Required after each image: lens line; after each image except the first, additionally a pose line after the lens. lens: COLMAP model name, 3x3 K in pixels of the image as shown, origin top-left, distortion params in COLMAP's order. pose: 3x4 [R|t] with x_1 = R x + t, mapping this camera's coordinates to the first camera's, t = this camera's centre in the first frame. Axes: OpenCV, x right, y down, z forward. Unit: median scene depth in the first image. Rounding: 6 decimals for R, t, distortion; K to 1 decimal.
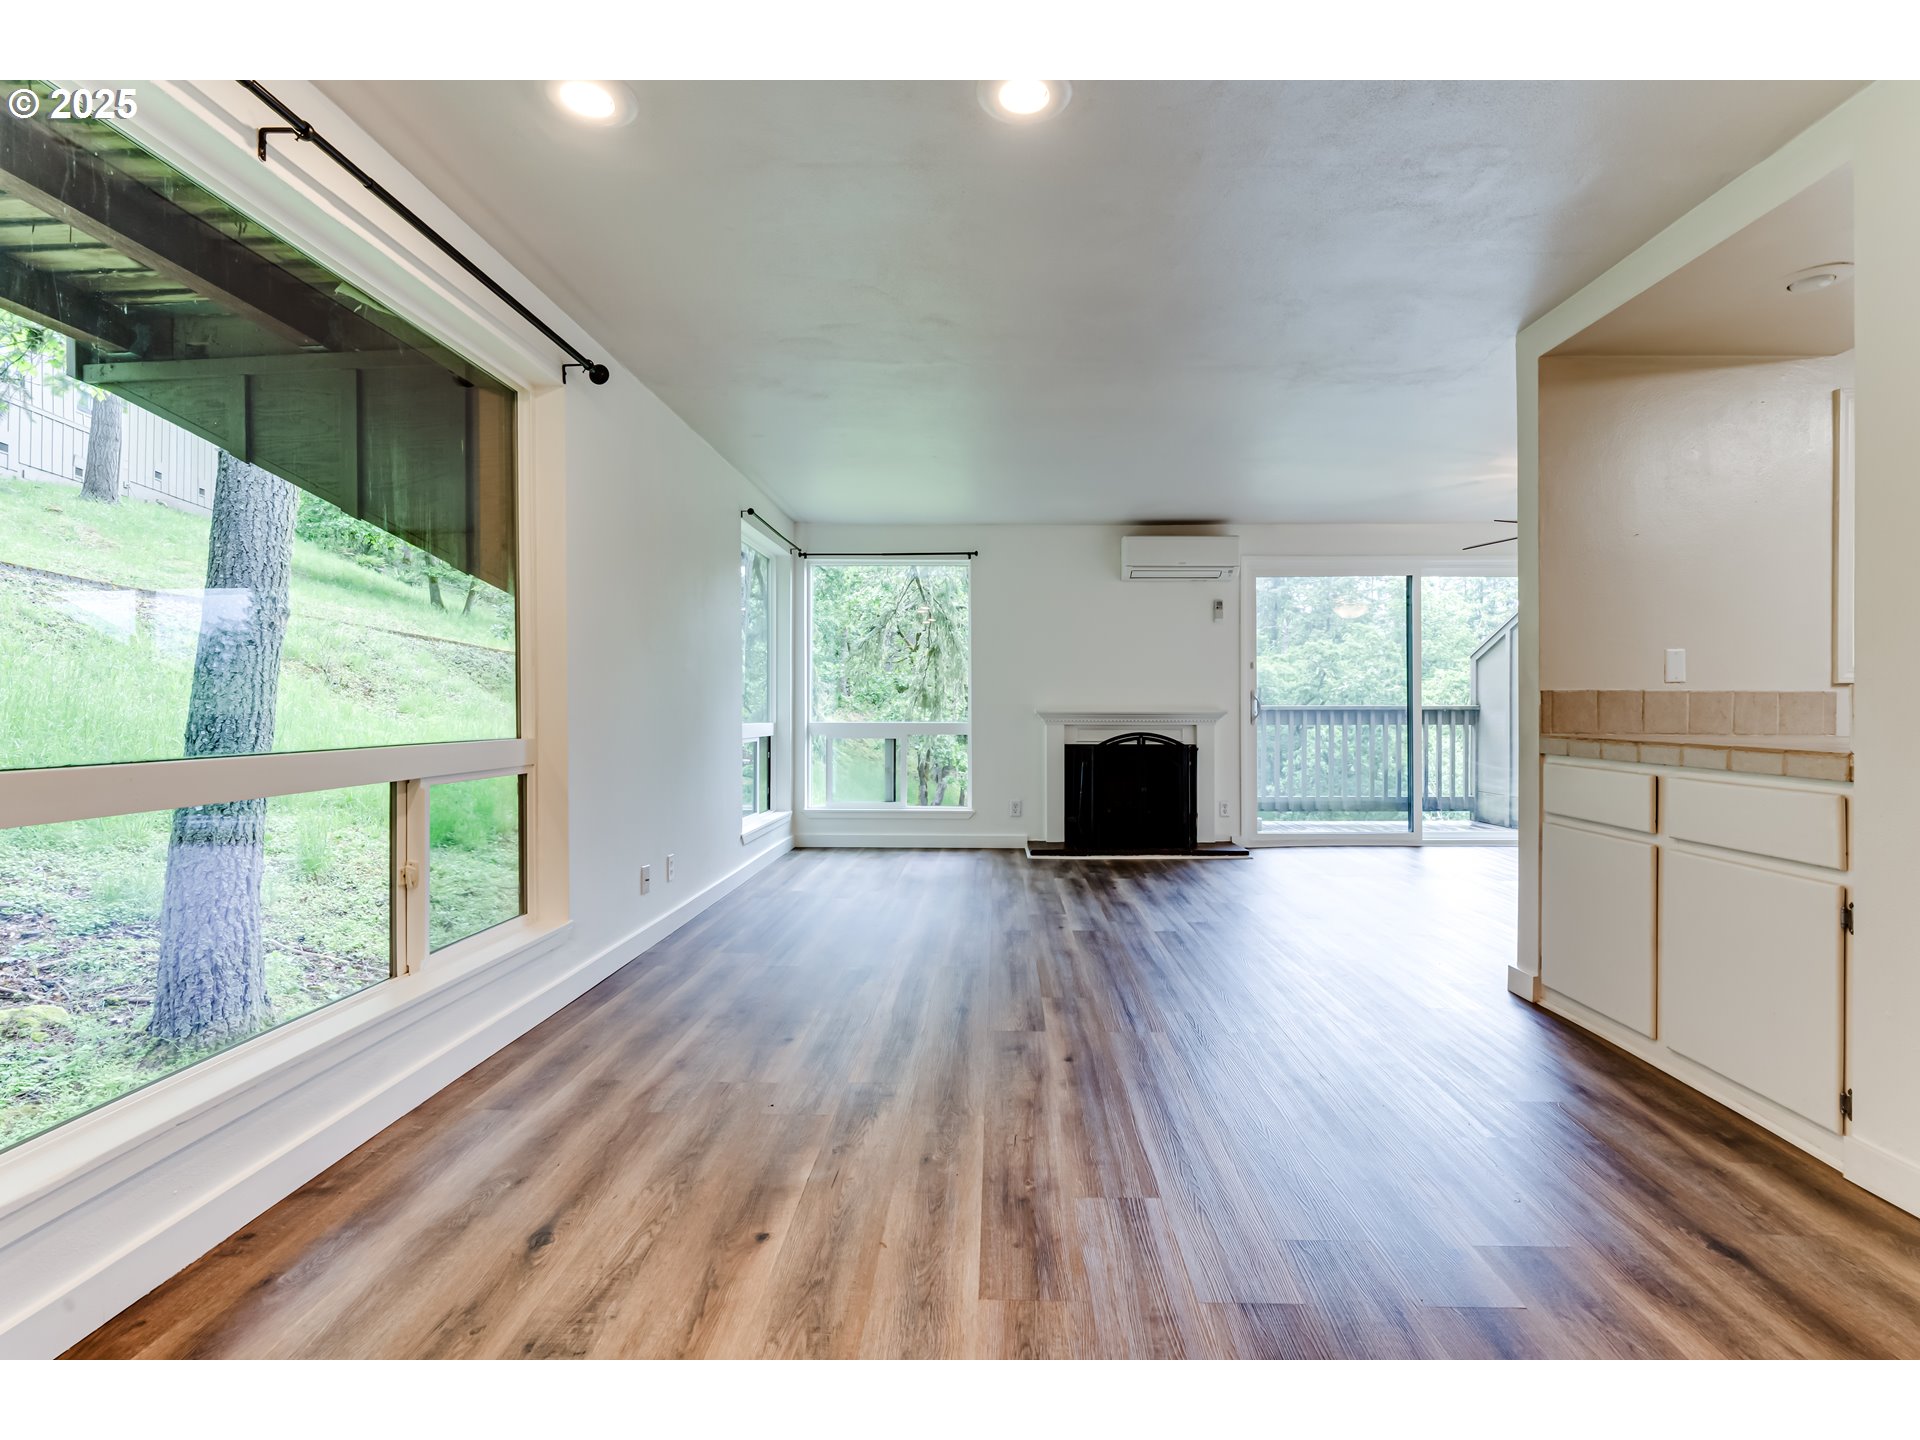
lens RADIAL K [[868.5, 0, 966.7], [0, 868.5, 718.3], [0, 0, 1]] dist [-0.001777, 0.000922]
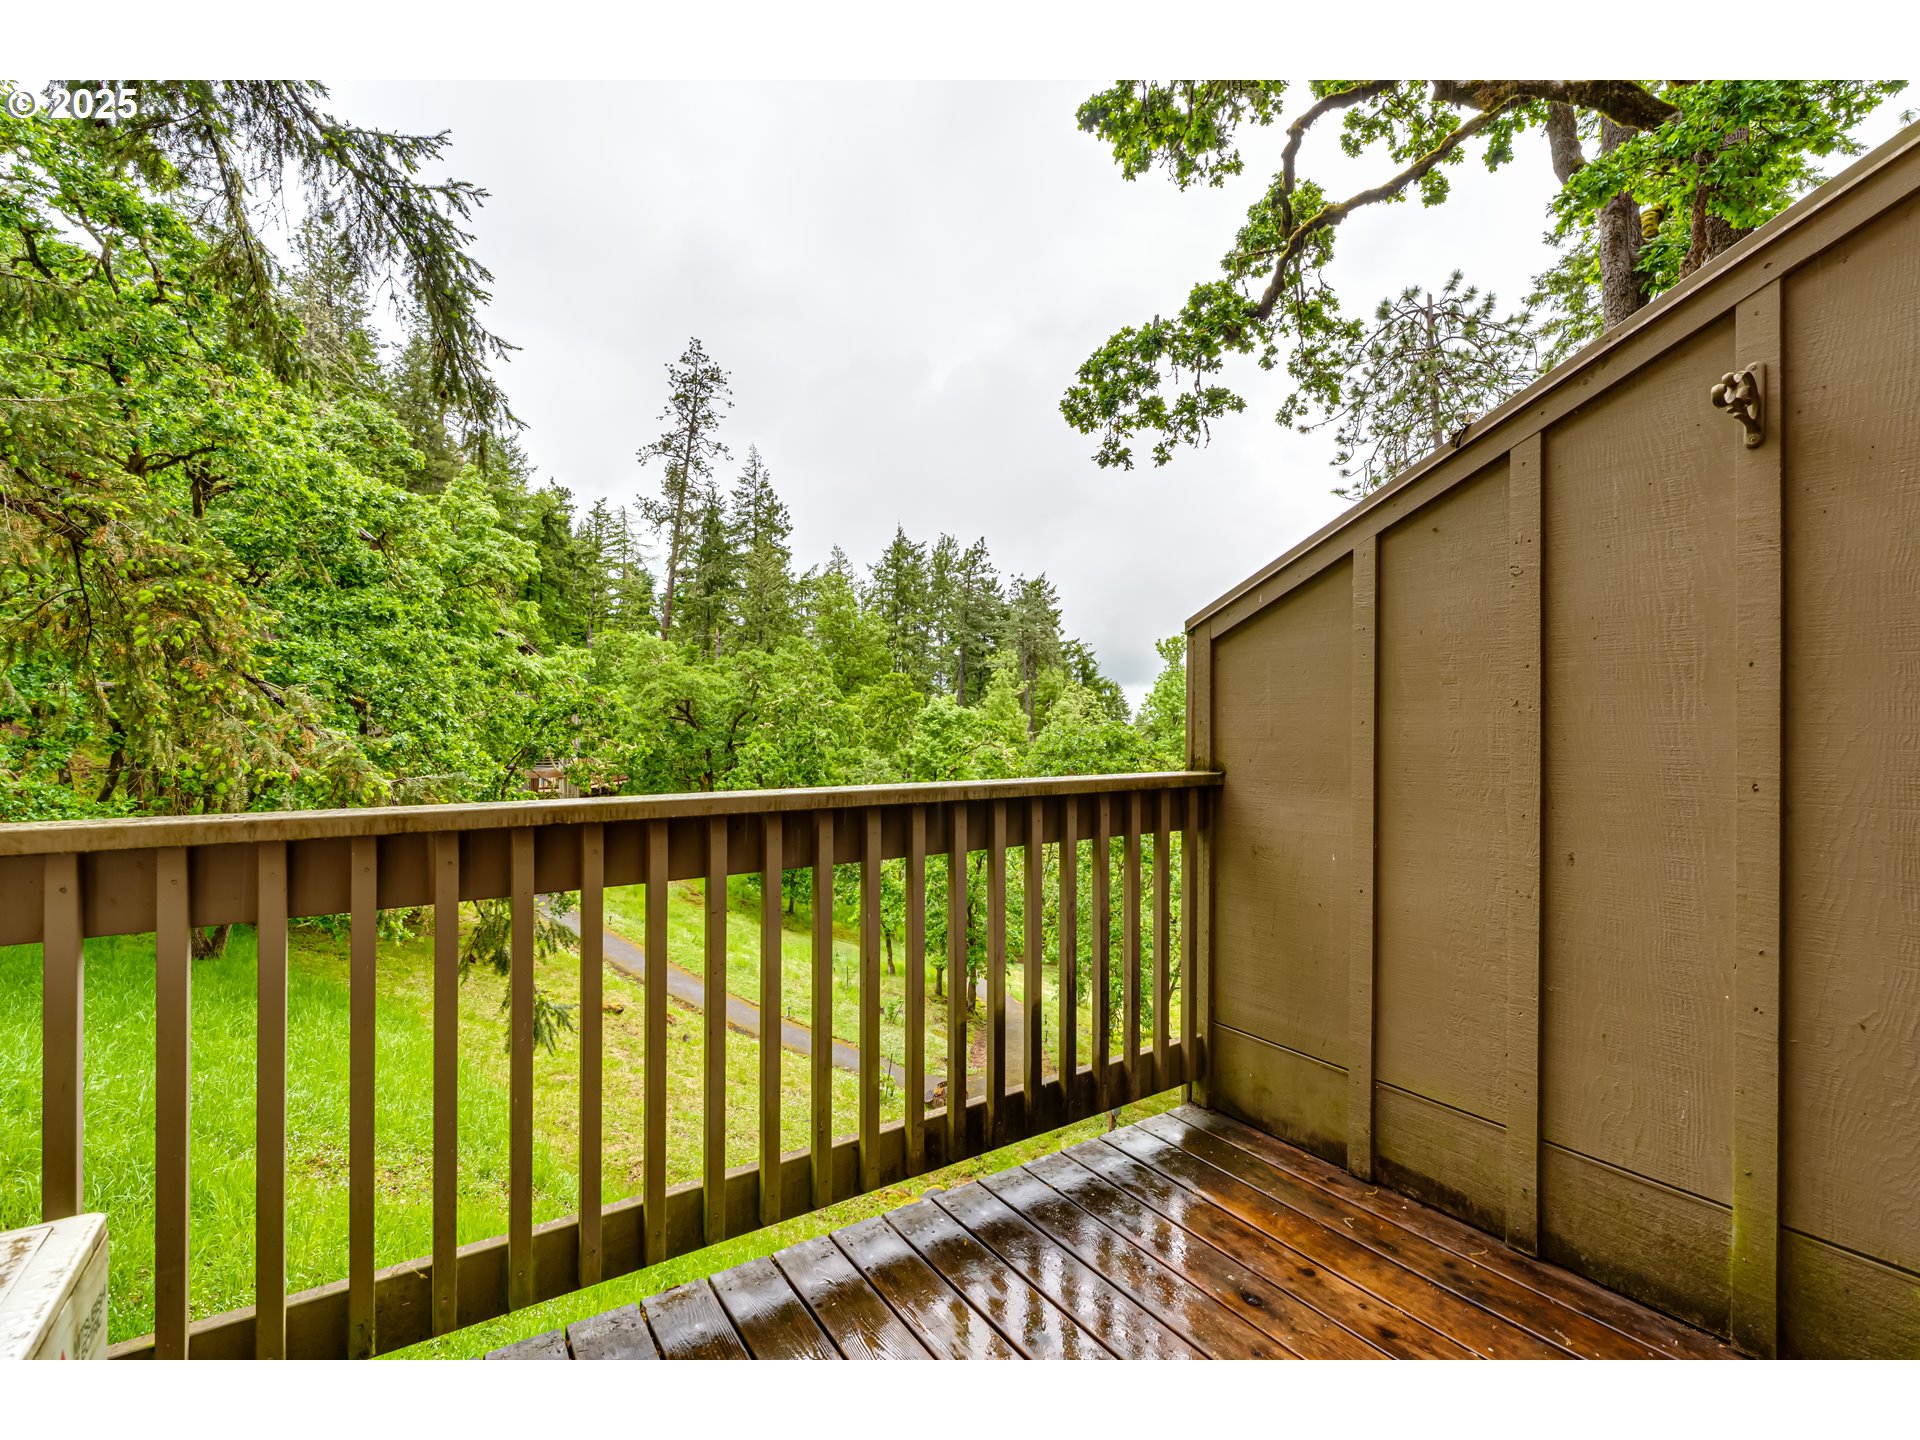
lens RADIAL K [[868.5, 0, 963.2], [0, 868.5, 721.9], [0, 0, 1]] dist [-0.001777, 0.000922]
pose [[0.810871, 0.003333, 0.585215, 0.045753], [0.002242, 0.999959, -0.008802, -0.004769], [-0.585221, 0.008450, 0.810830, 0.115684]]
